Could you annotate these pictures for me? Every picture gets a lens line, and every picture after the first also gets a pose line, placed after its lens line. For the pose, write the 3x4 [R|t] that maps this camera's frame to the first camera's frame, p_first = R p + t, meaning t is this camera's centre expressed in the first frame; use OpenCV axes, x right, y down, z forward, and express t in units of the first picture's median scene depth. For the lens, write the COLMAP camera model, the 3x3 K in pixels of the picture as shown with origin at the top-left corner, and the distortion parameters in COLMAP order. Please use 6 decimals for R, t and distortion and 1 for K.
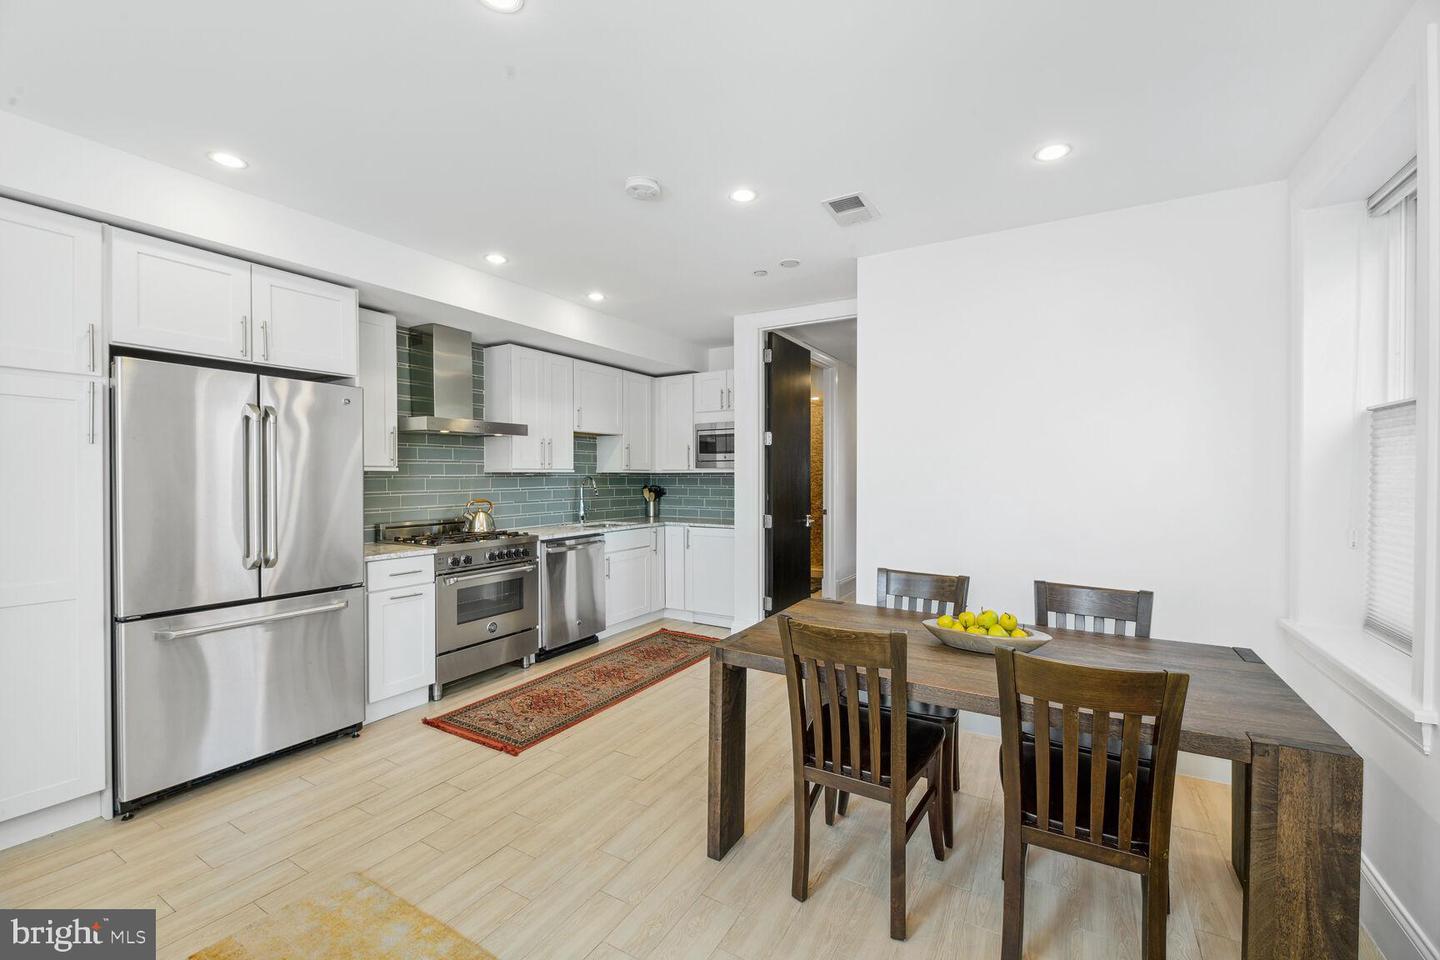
lens RADIAL K [[603.7, 0, 740.2], [0, 603.7, 479.8], [0, 0, 1]] dist [0.012036, -0.001021]
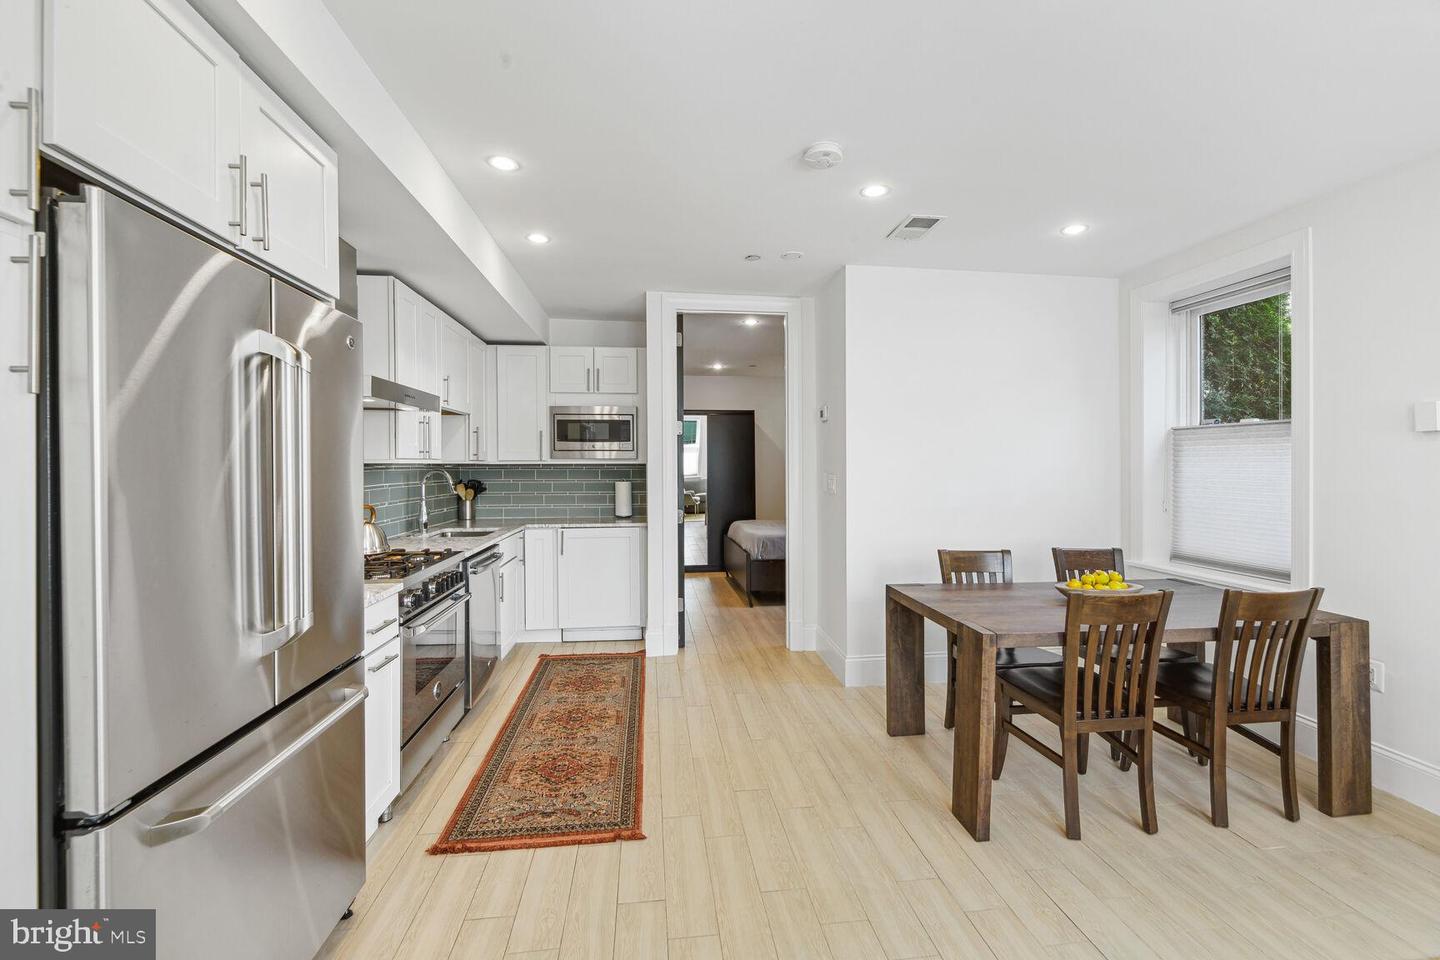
lens RADIAL K [[603.7, 0, 748.6], [0, 603.7, 468.9], [0, 0, 1]] dist [0.012036, -0.001021]
pose [[0.783848, -0.000615, 0.620952, -0.520473], [0.002885, 0.999992, -0.002652, -0.002935], [-0.620946, 0.003870, 0.783844, 0.227904]]
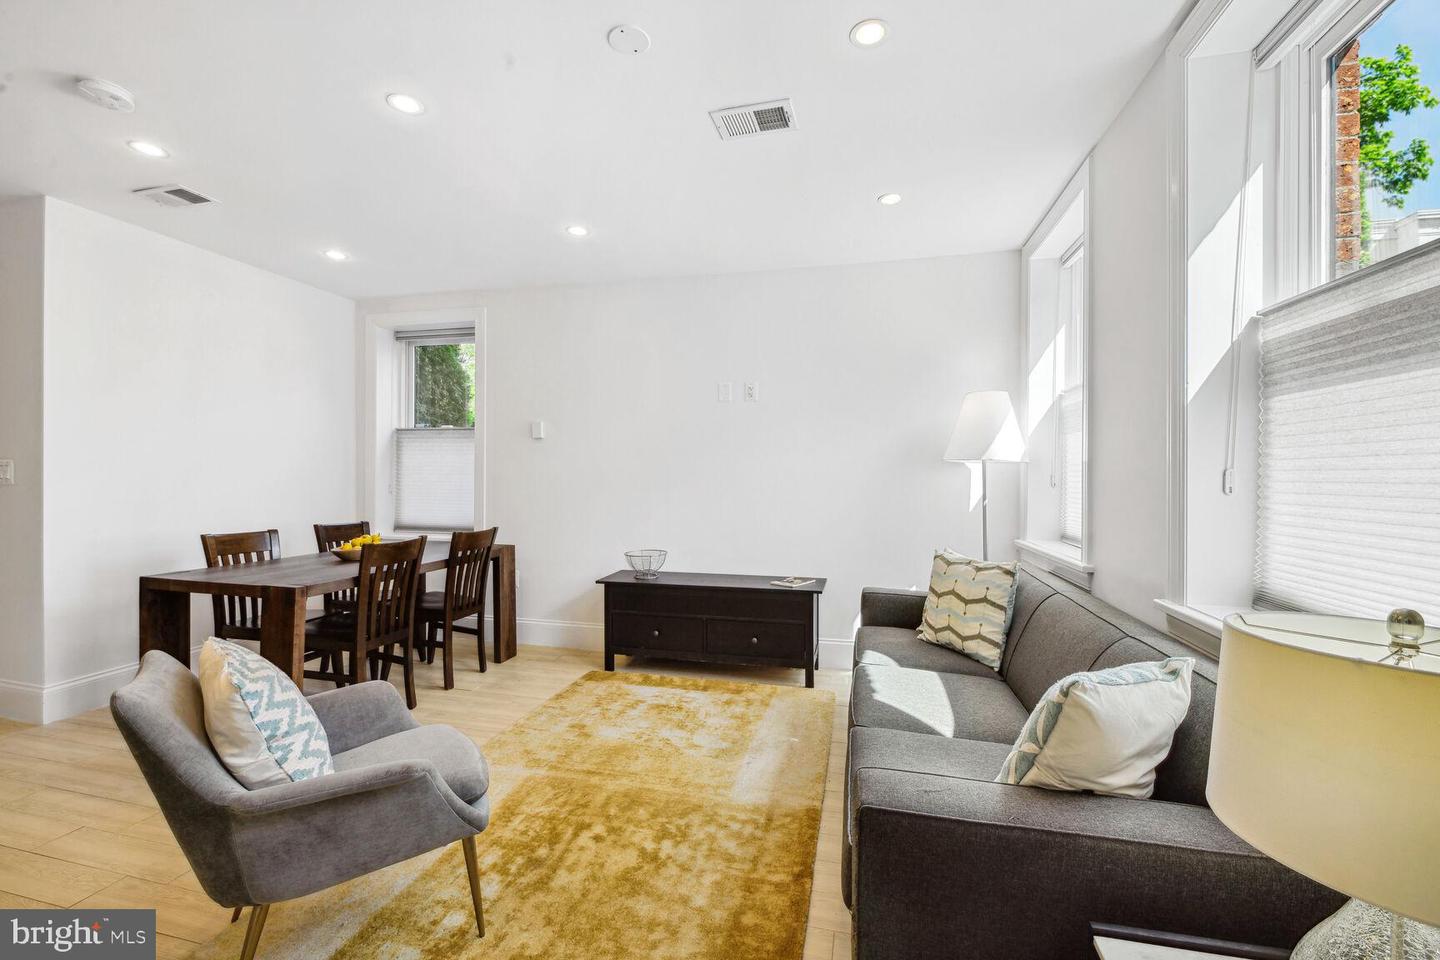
lens RADIAL K [[603.7, 0, 713.4], [0, 603.7, 484.9], [0, 0, 1]] dist [0.012036, -0.001021]
pose [[-0.271884, -0.013254, 0.962239, -0.748886], [0.009549, 0.999819, 0.016470, 0.029906], [-0.962283, 0.013667, -0.271708, 0.272342]]
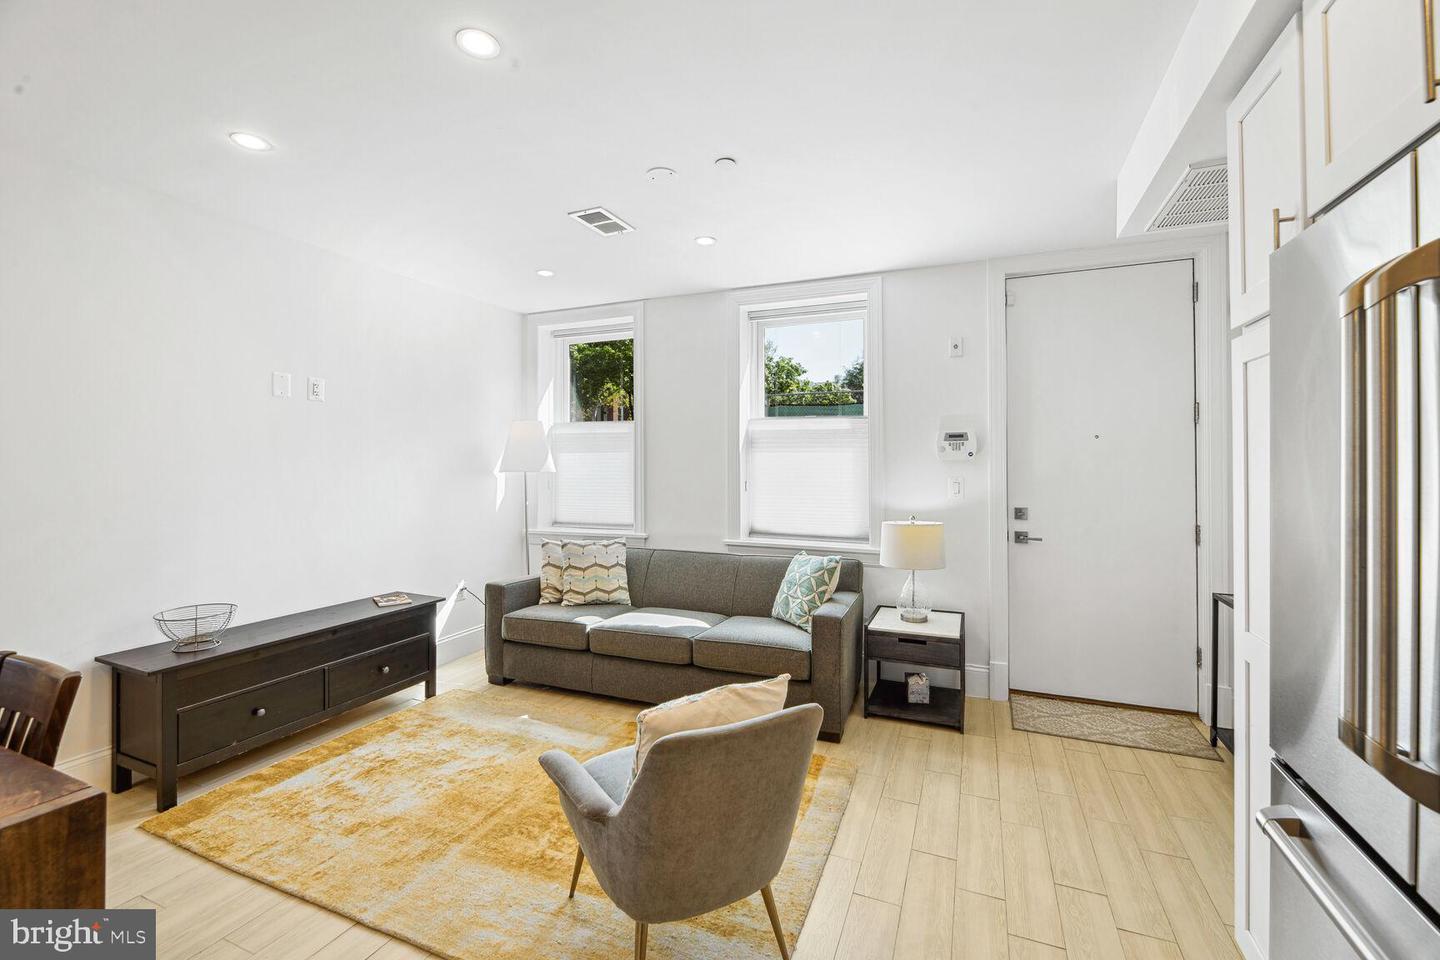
lens RADIAL K [[603.7, 0, 732.1], [0, 603.7, 457.8], [0, 0, 1]] dist [0.012036, -0.001021]
pose [[-0.991625, -0.002621, -0.129122, -0.282665], [-0.002626, 0.999997, -0.000136, -0.011883], [0.129122, 0.000204, -0.991629, 0.833807]]
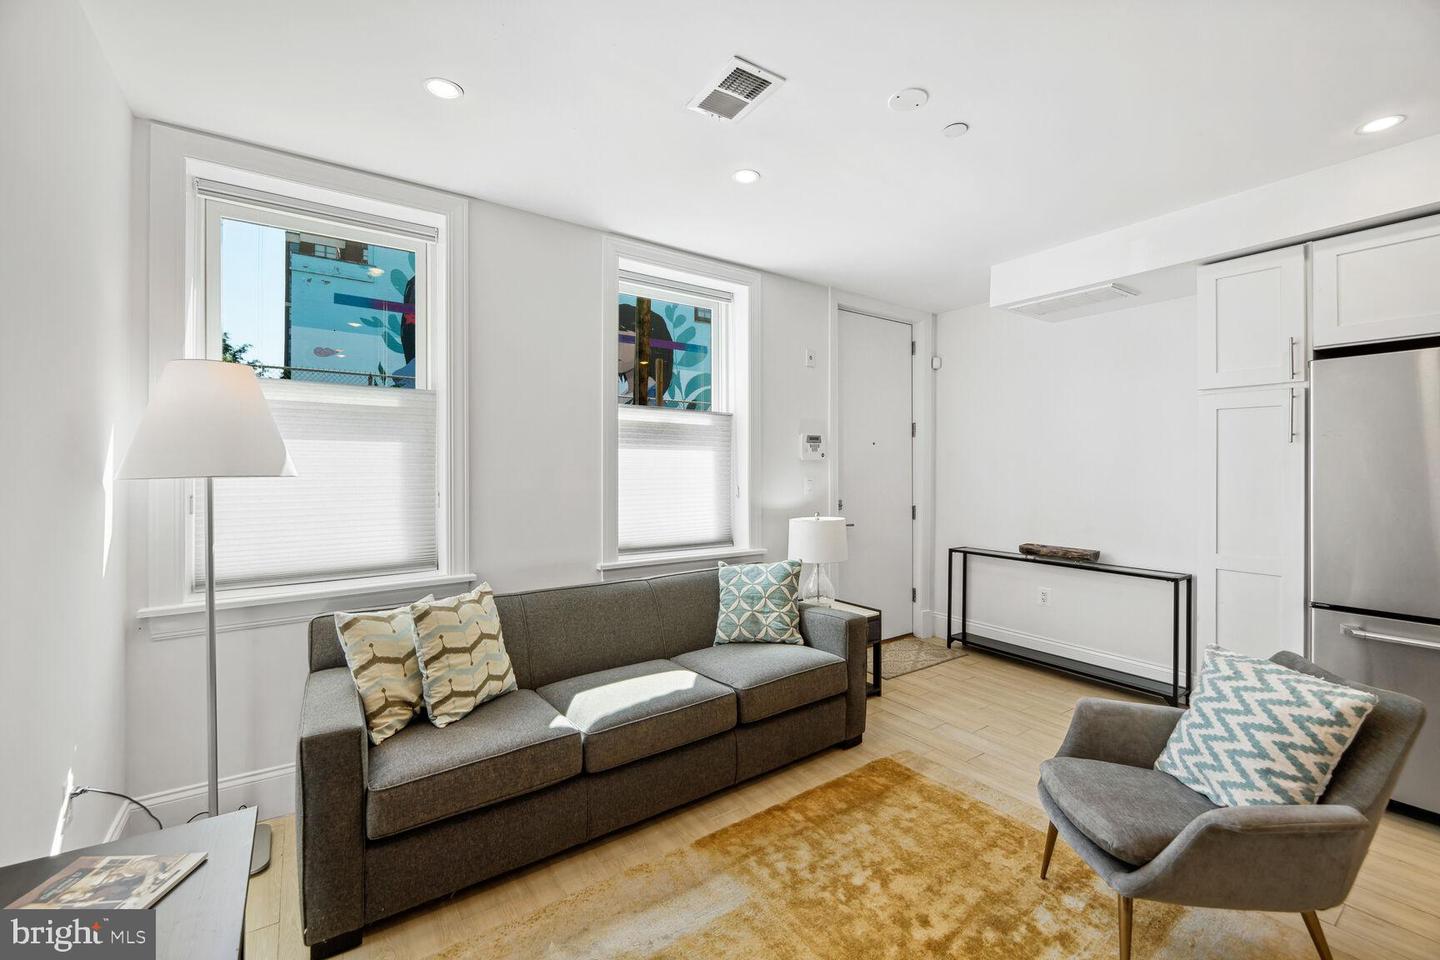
lens RADIAL K [[603.7, 0, 723.0], [0, 603.7, 456.1], [0, 0, 1]] dist [0.012036, -0.001021]
pose [[-0.416923, -0.015228, -0.908814, 0.225874], [-0.012506, 0.999861, -0.011016, -0.003761], [0.908856, 0.006773, -0.417055, 0.281620]]
